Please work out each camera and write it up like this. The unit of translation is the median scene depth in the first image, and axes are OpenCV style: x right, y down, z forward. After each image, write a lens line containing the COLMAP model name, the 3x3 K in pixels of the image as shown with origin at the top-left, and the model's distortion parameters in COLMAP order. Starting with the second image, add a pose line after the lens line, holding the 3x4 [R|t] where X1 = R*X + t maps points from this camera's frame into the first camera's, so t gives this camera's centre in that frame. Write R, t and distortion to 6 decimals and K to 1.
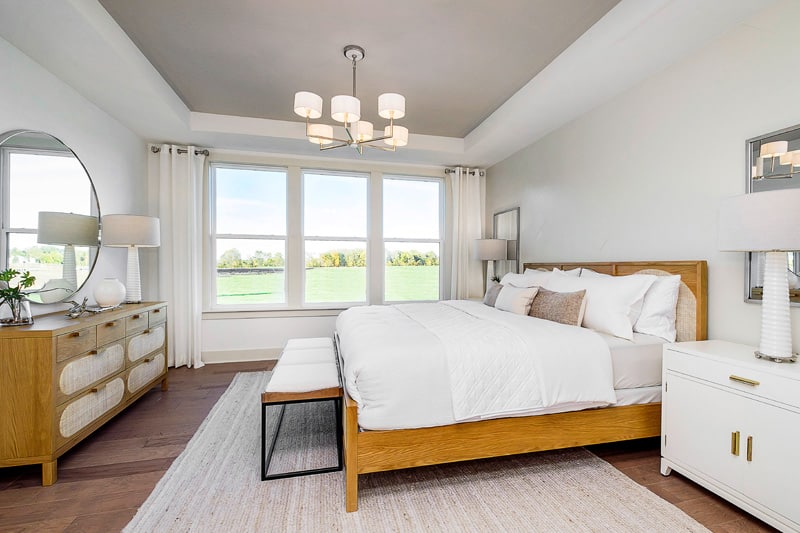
lens RADIAL K [[344.6, 0, 401.5], [0, 344.6, 267.4], [0, 0, 1]] dist [-0.000412, 0.000009]
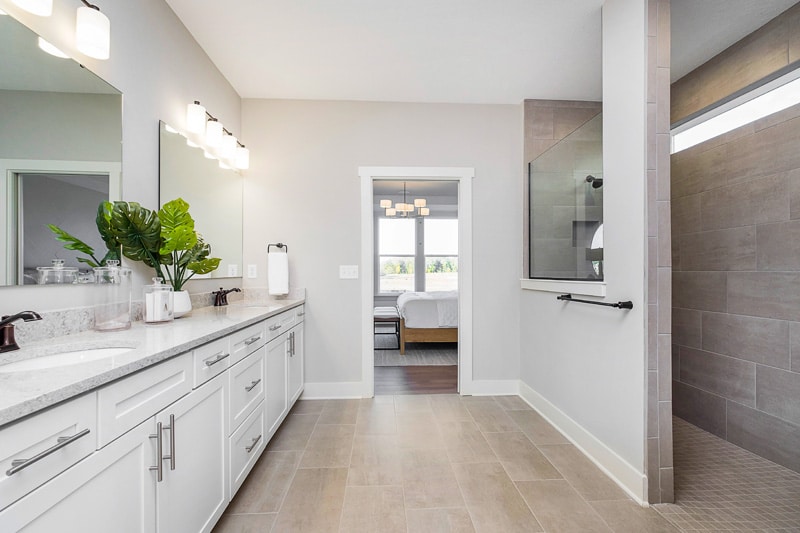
lens RADIAL K [[344.6, 0, 400.0], [0, 344.6, 270.5], [0, 0, 1]] dist [-0.000412, 0.000009]
pose [[0.984169, -0.003511, -0.177199, 0.142788], [0.001511, 0.999934, -0.011418, 0.010729], [0.177228, 0.010970, 0.984109, -0.759768]]
